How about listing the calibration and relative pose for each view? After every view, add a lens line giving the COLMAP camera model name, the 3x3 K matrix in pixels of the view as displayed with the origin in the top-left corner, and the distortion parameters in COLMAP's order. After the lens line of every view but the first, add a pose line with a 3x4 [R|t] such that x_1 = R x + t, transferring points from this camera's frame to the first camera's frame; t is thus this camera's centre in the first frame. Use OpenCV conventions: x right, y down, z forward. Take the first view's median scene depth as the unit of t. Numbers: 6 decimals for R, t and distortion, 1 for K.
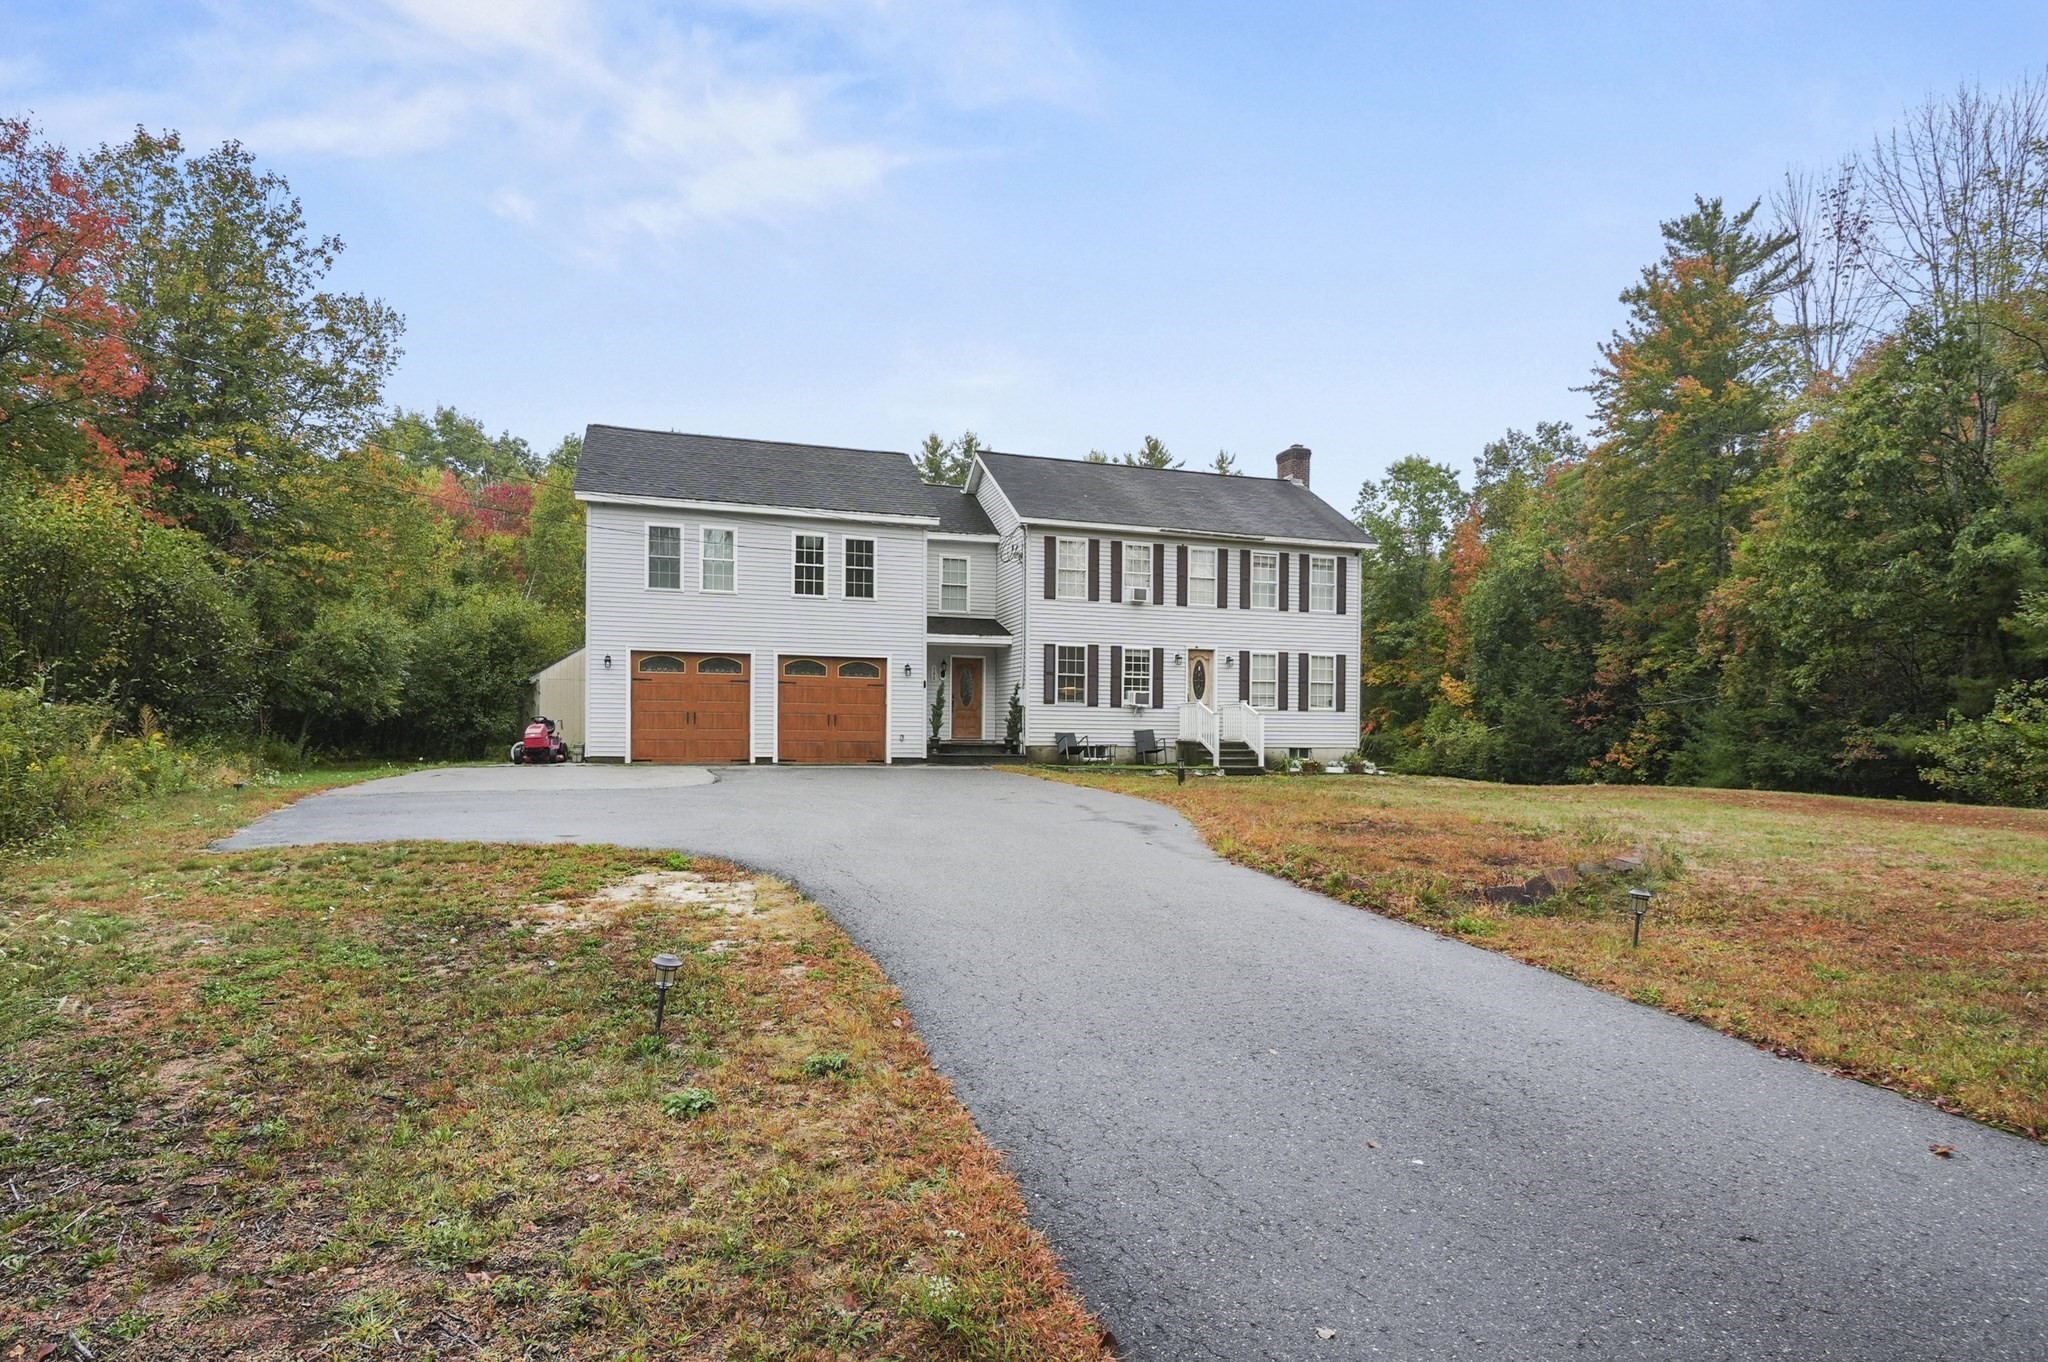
lens RADIAL K [[1002.8, 0, 1072.7], [0, 1002.8, 736.4], [0, 0, 1]] dist [-0.017495, 0.000297]
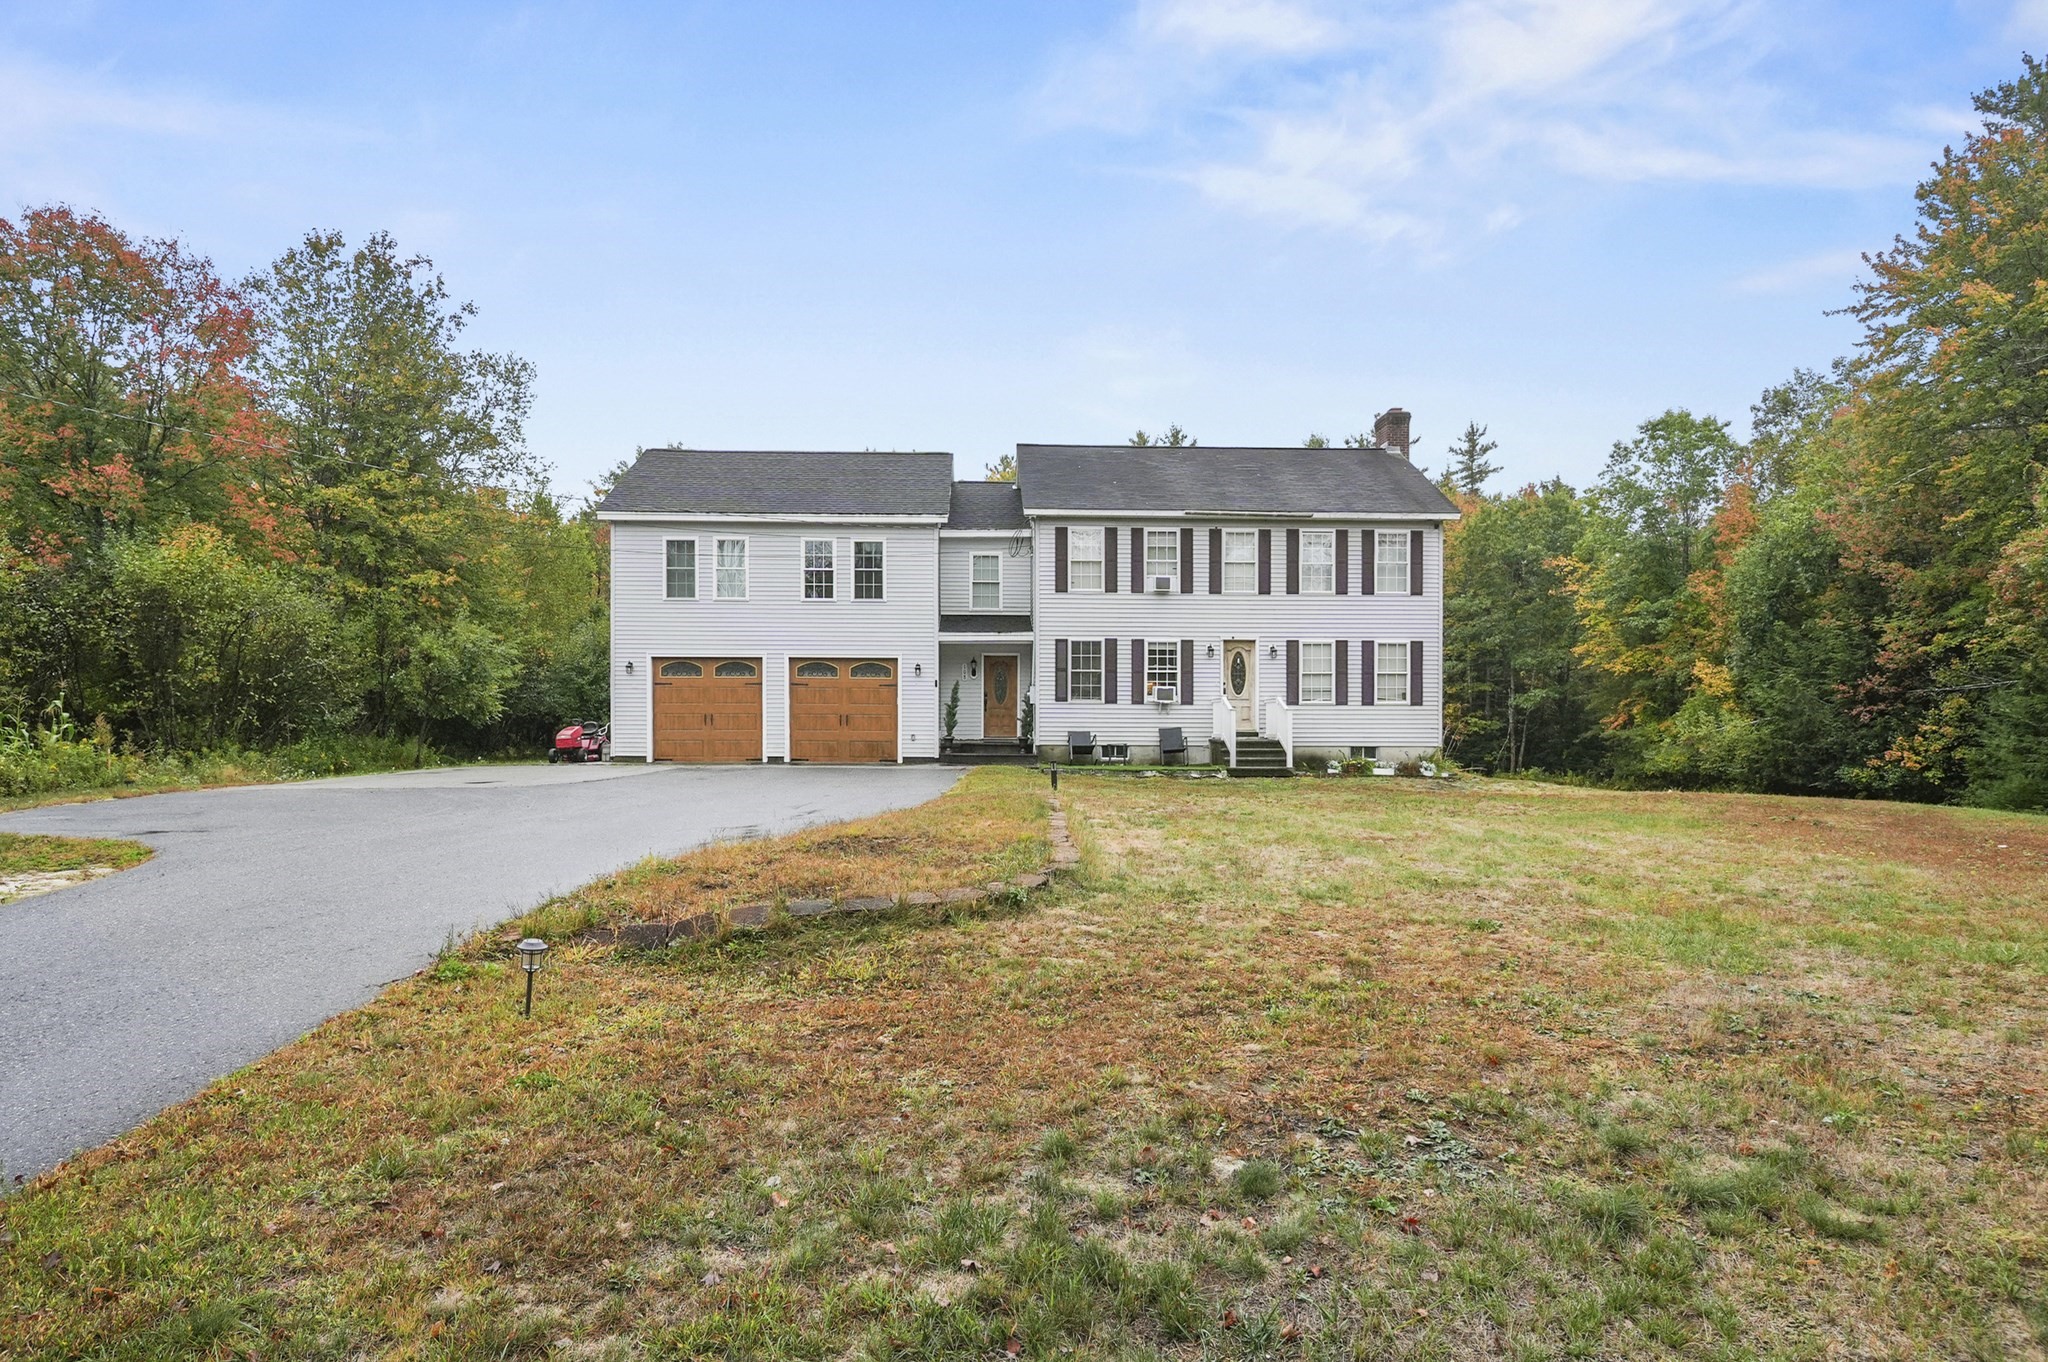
lens RADIAL K [[1002.8, 0, 1072.7], [0, 1002.8, 736.4], [0, 0, 1]] dist [-0.017495, 0.000297]
pose [[0.963568, -0.004174, -0.267432, 0.234876], [0.005114, 0.999983, 0.002818, -0.001465], [0.267416, -0.004083, 0.963573, 0.073027]]
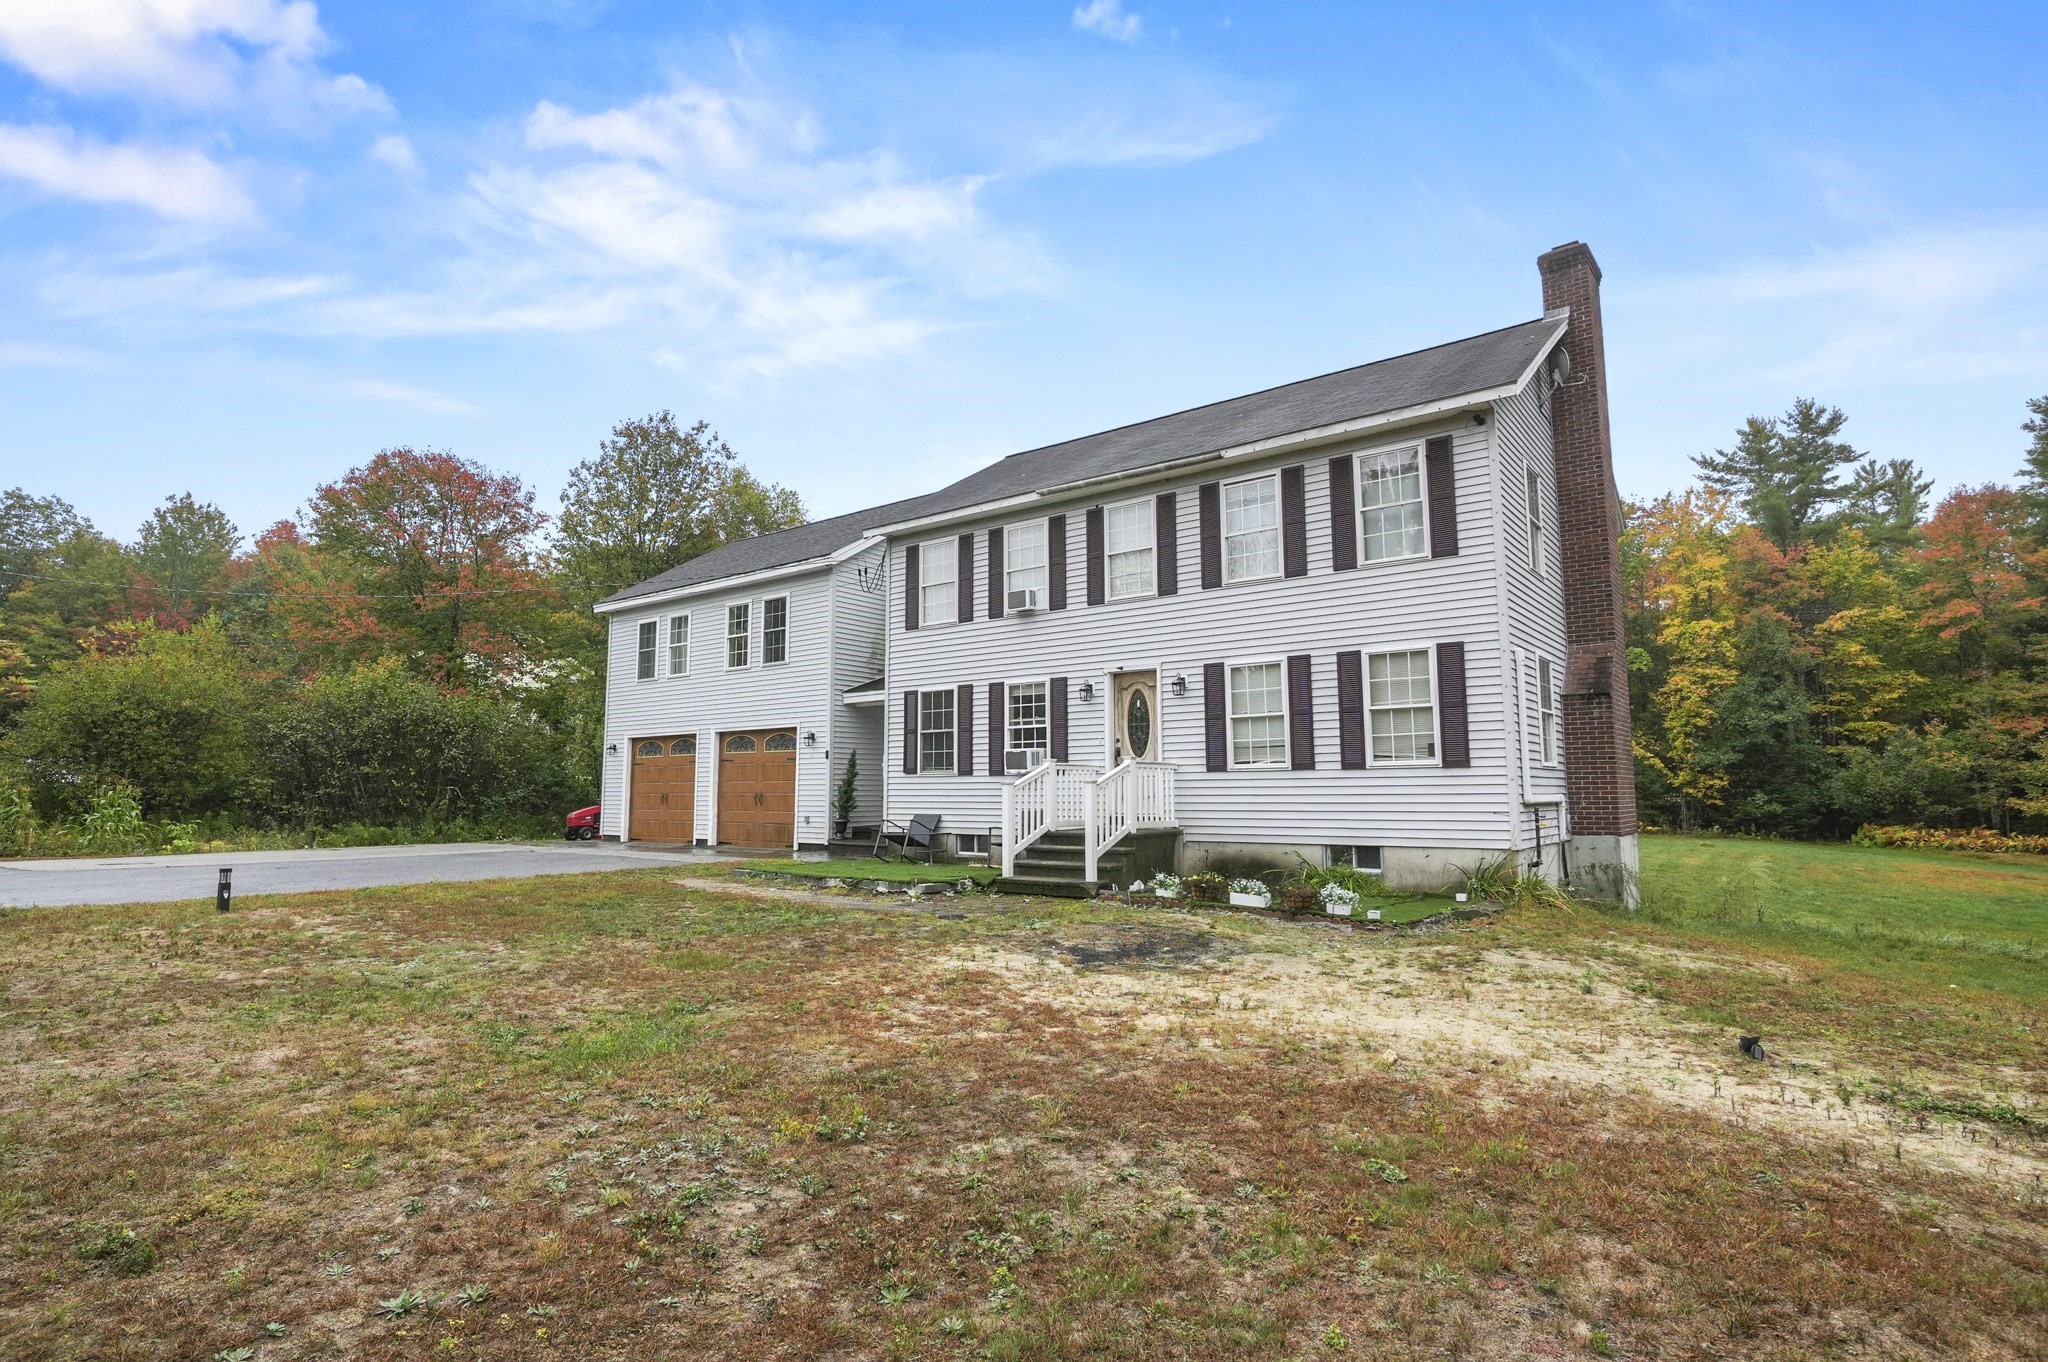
lens RADIAL K [[989.0, 0, 1059.9], [0, 989.0, 685.8], [0, 0, 1]] dist [-0.027721, -0.000696]
pose [[0.547612, -0.102705, -0.830405, 0.604386], [0.004850, 0.992811, -0.119593, -0.009685], [0.836718, 0.061464, 0.544173, 0.674629]]
